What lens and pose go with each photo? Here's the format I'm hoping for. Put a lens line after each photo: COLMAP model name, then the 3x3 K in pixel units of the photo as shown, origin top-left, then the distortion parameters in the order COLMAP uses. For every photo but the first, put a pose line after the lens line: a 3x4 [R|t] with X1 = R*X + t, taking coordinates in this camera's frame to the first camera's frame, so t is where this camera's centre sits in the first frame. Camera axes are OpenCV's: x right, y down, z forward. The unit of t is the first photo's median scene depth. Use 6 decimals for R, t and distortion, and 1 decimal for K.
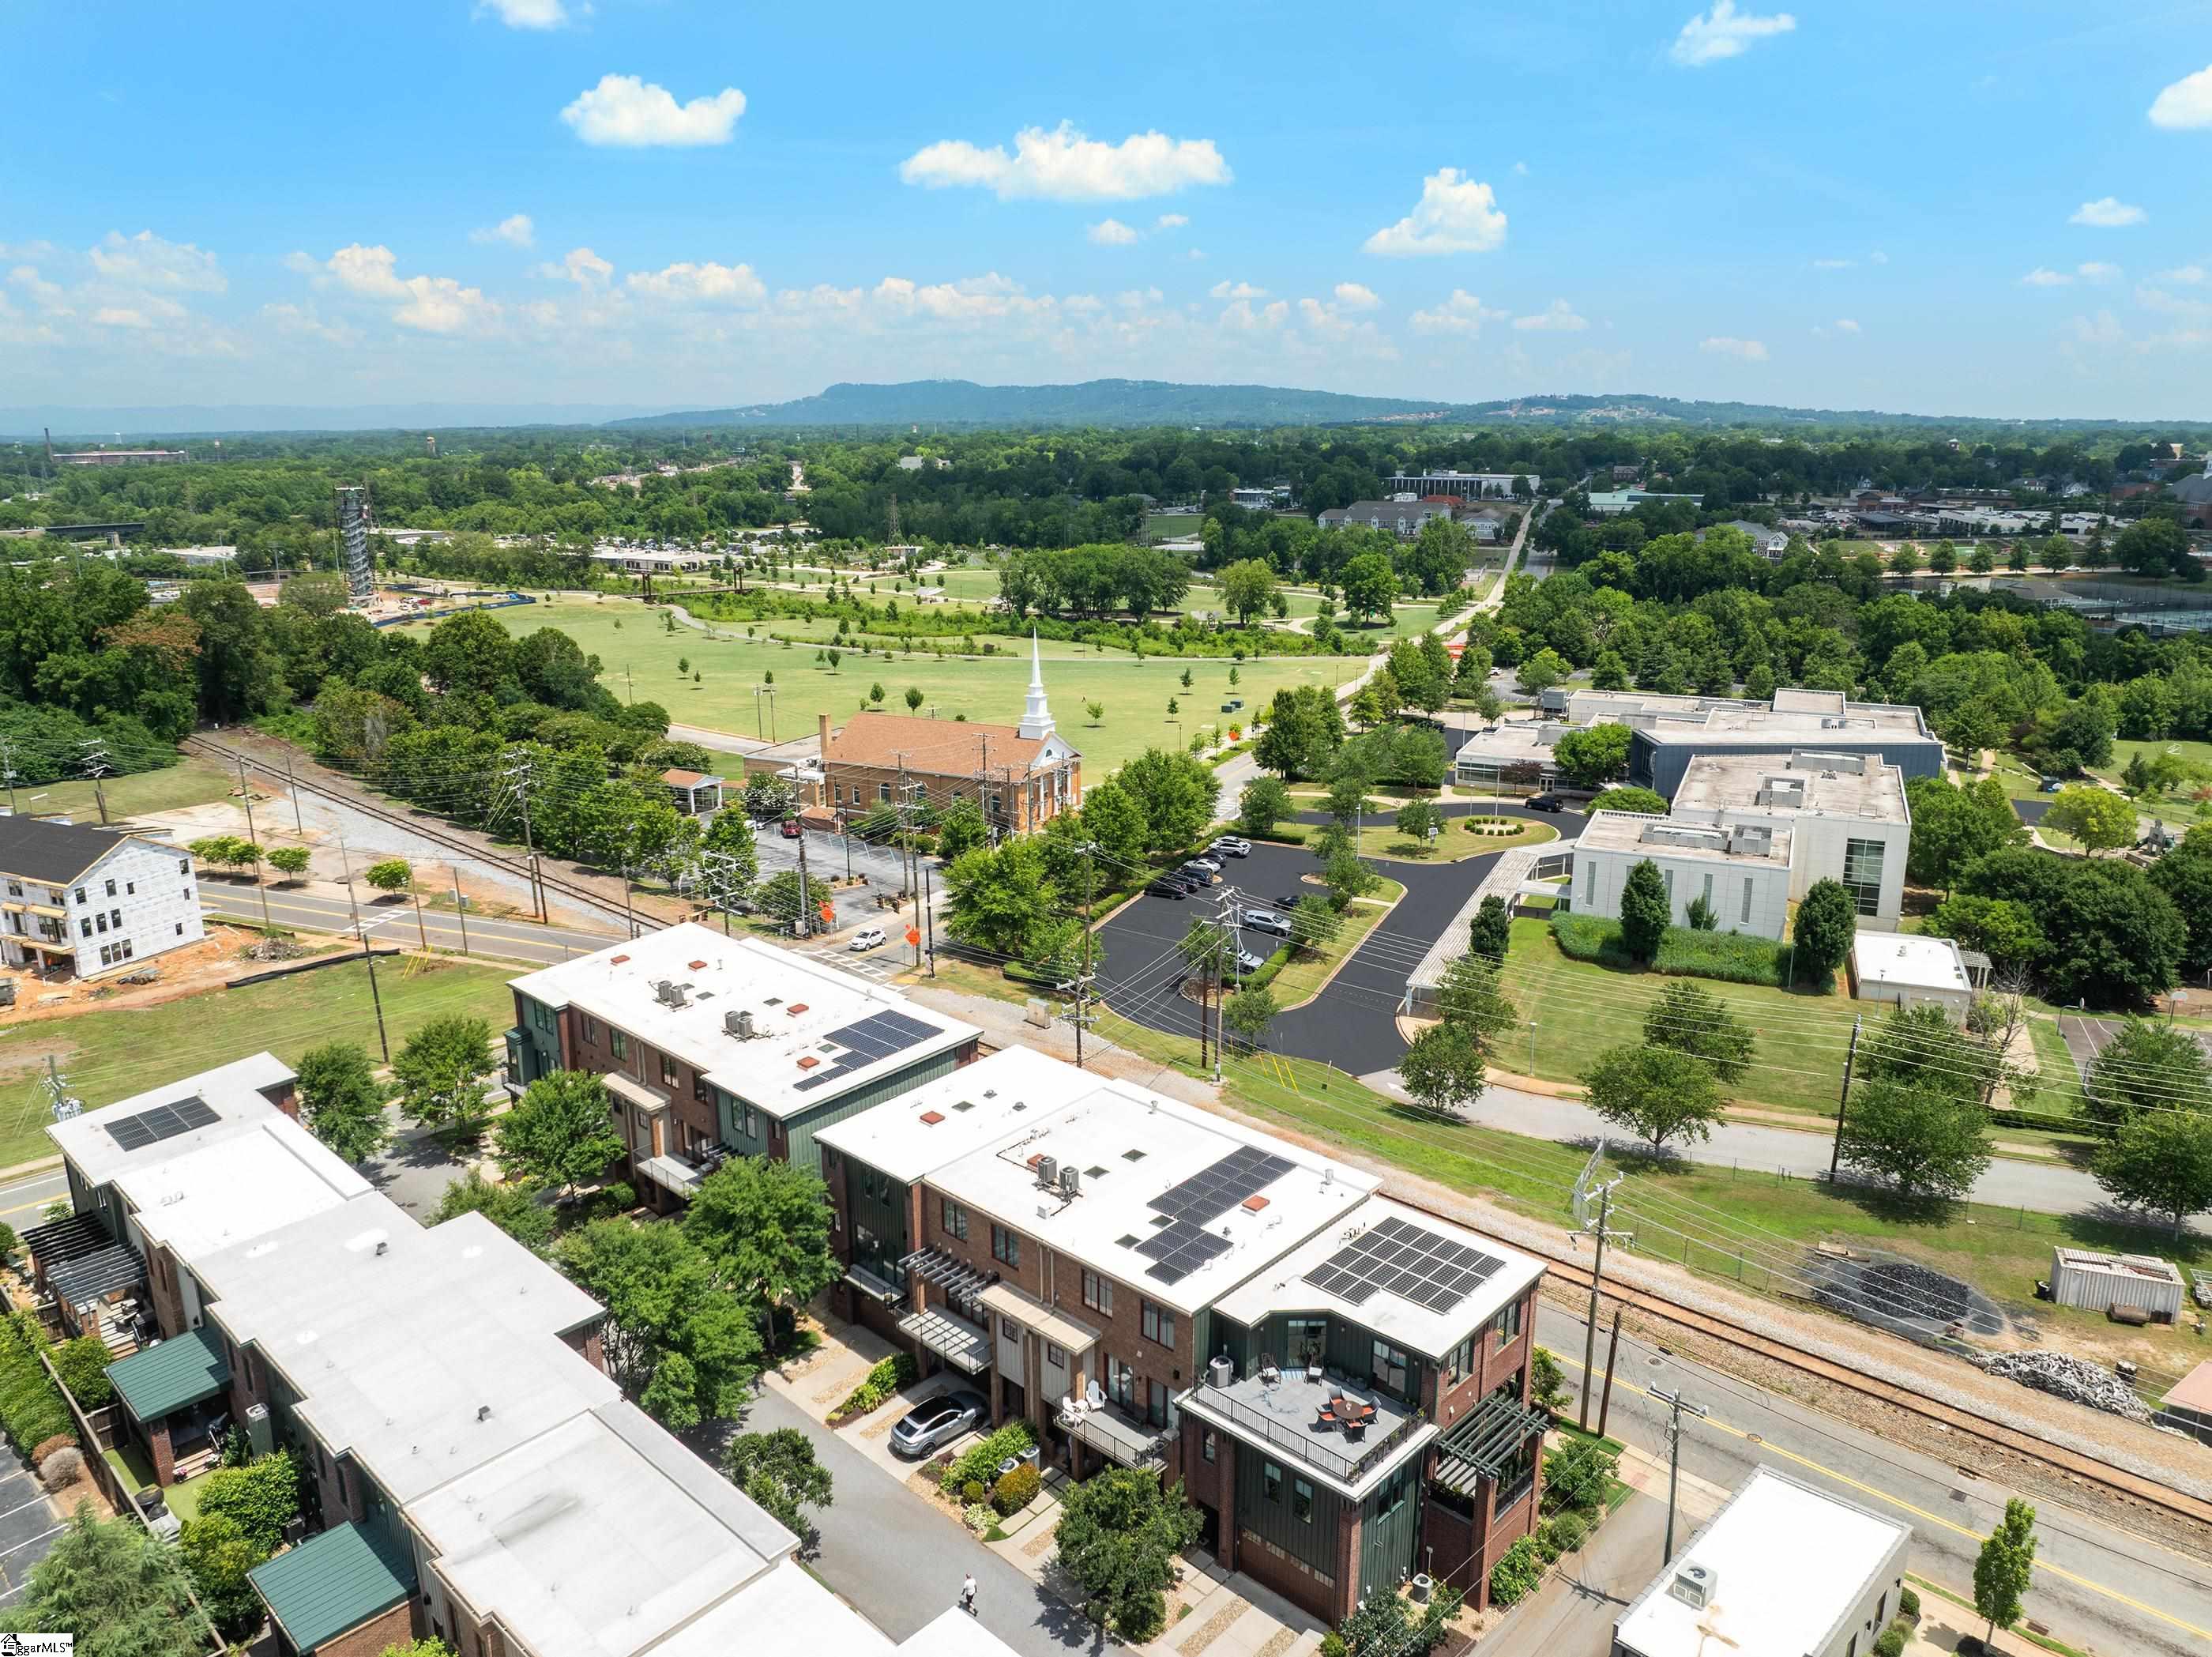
lens RADIAL K [[1603.1, 0, 1090.9], [0, 1603.1, 829.2], [0, 0, 1]] dist [-0.024079, 0.001476]
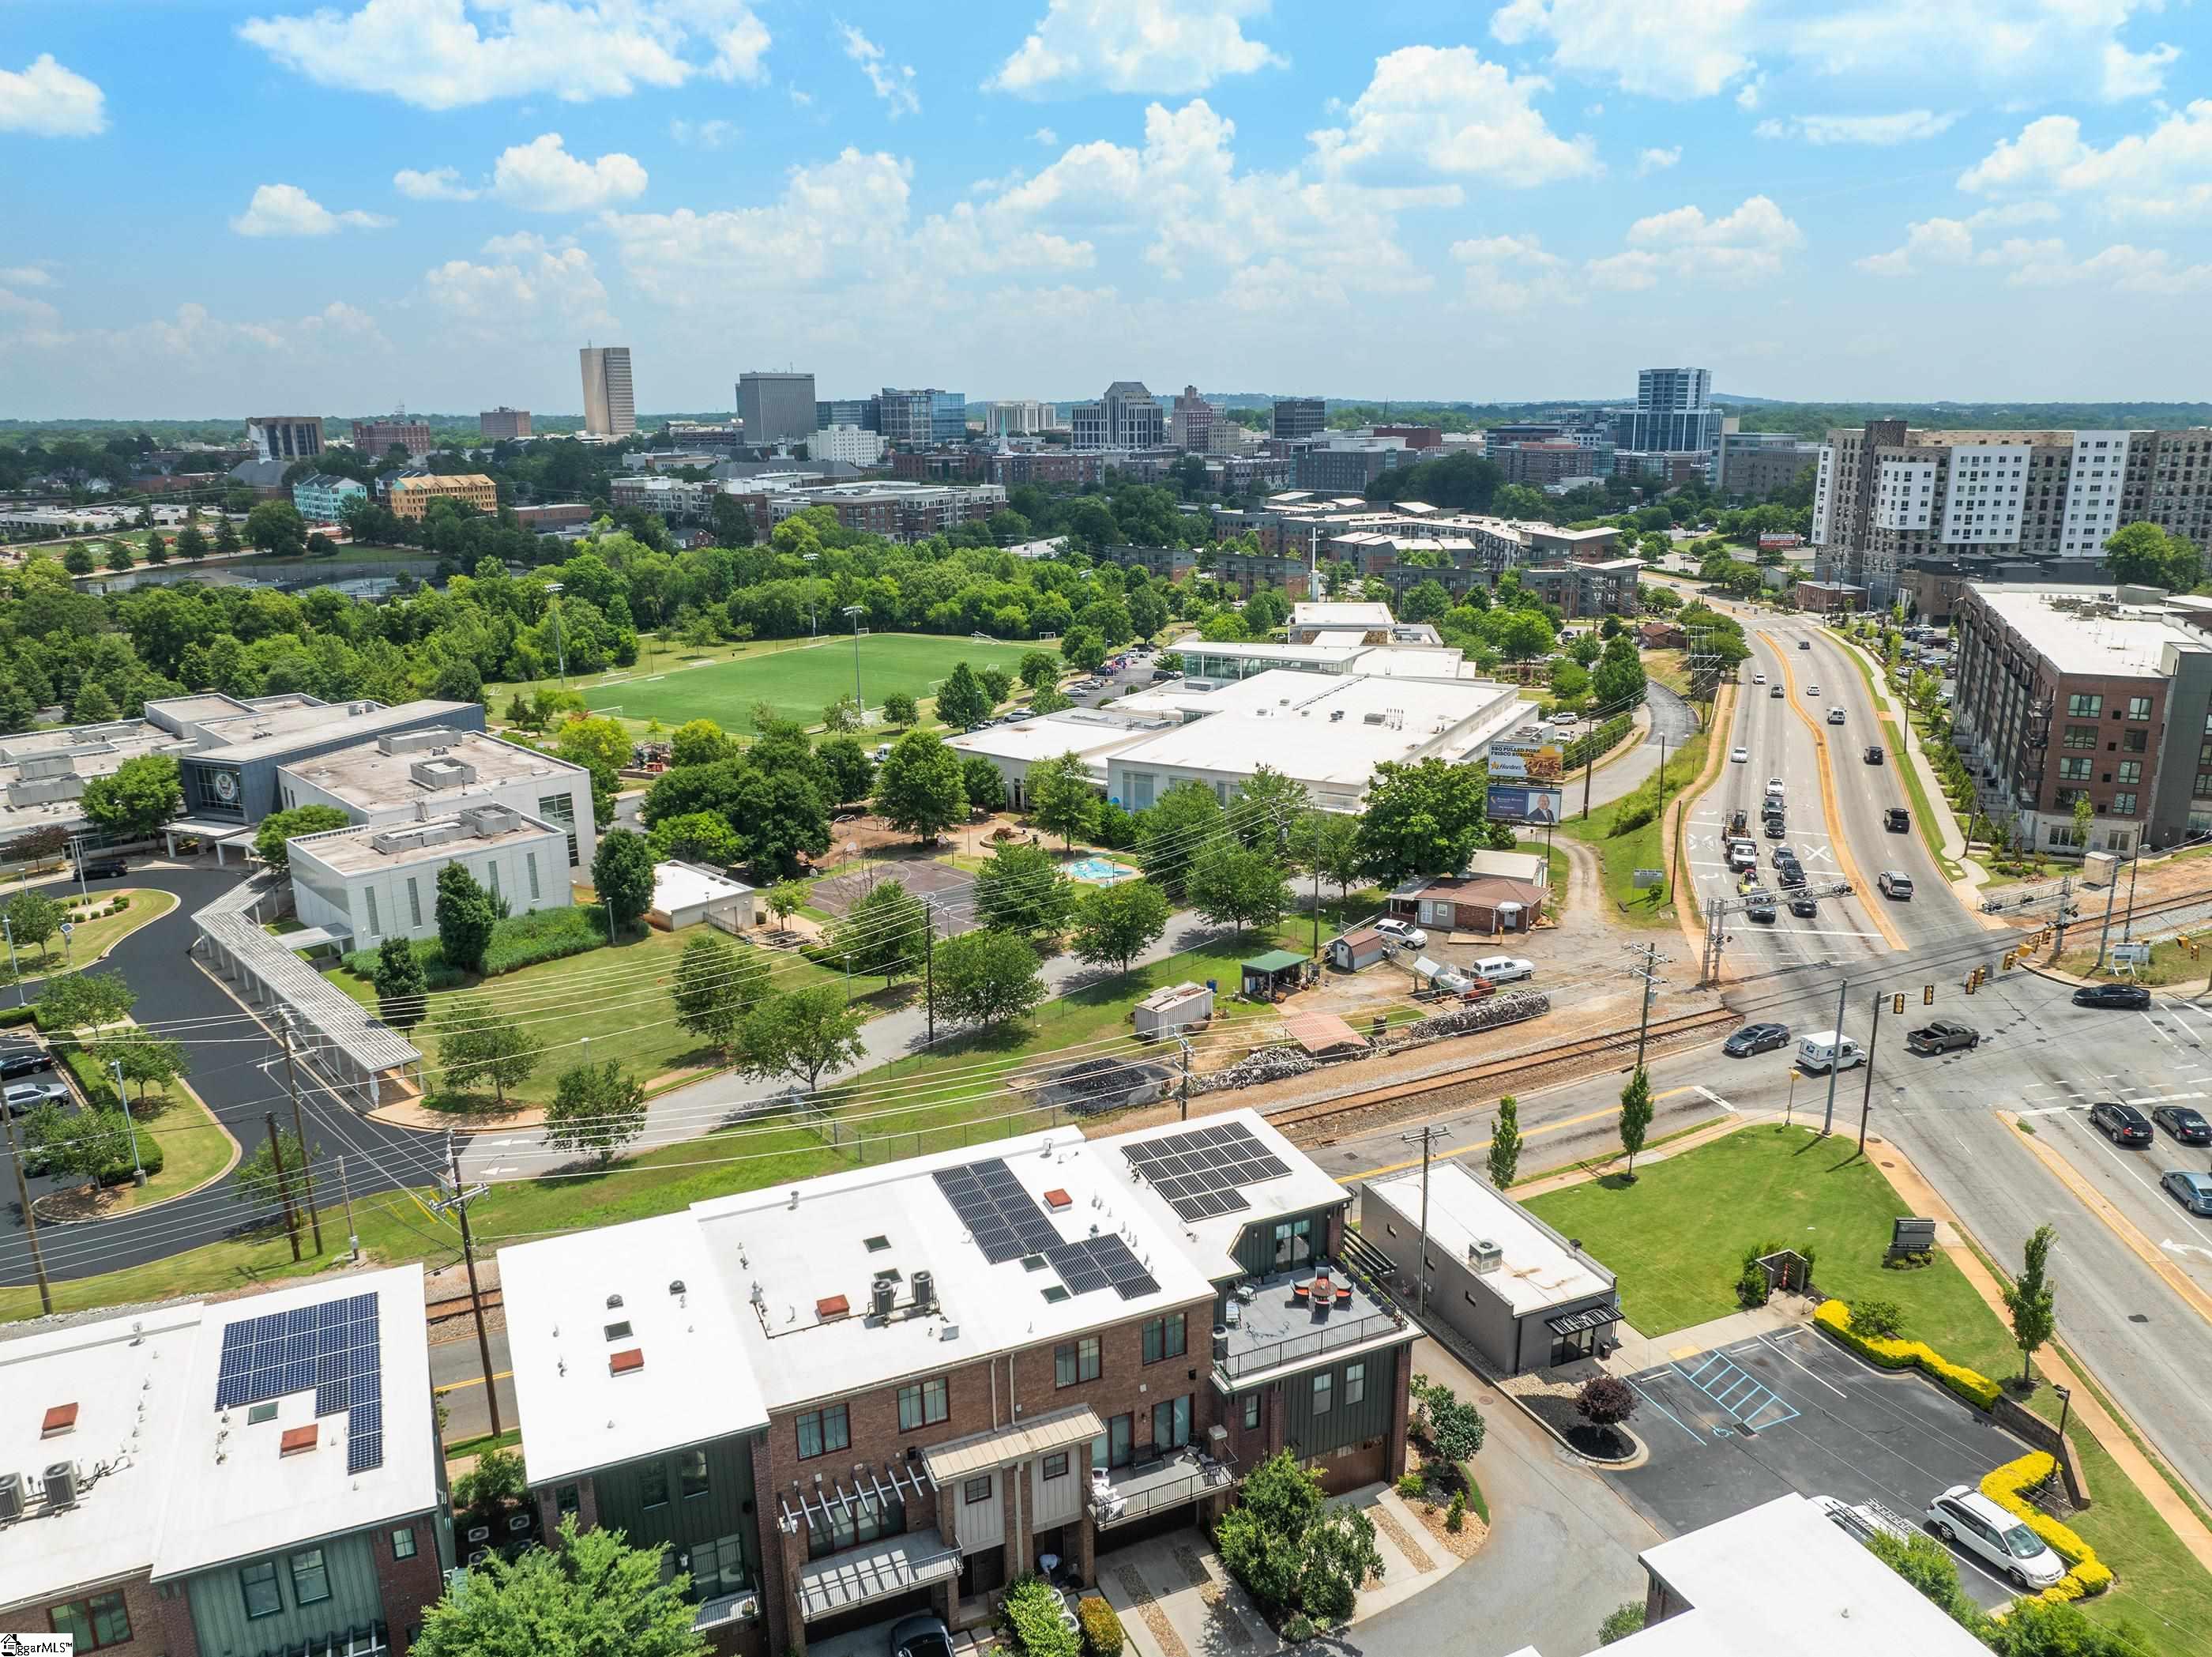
lens RADIAL K [[1554.7, 0, 1184.9], [0, 1554.7, 901.5], [0, 0, 1]] dist [-0.030491, -0.005158]
pose [[0.336964, -0.282866, 0.898021, -0.601892], [0.236823, 0.948600, 0.209935, -0.087805], [-0.911247, 0.141932, 0.386633, 0.575553]]
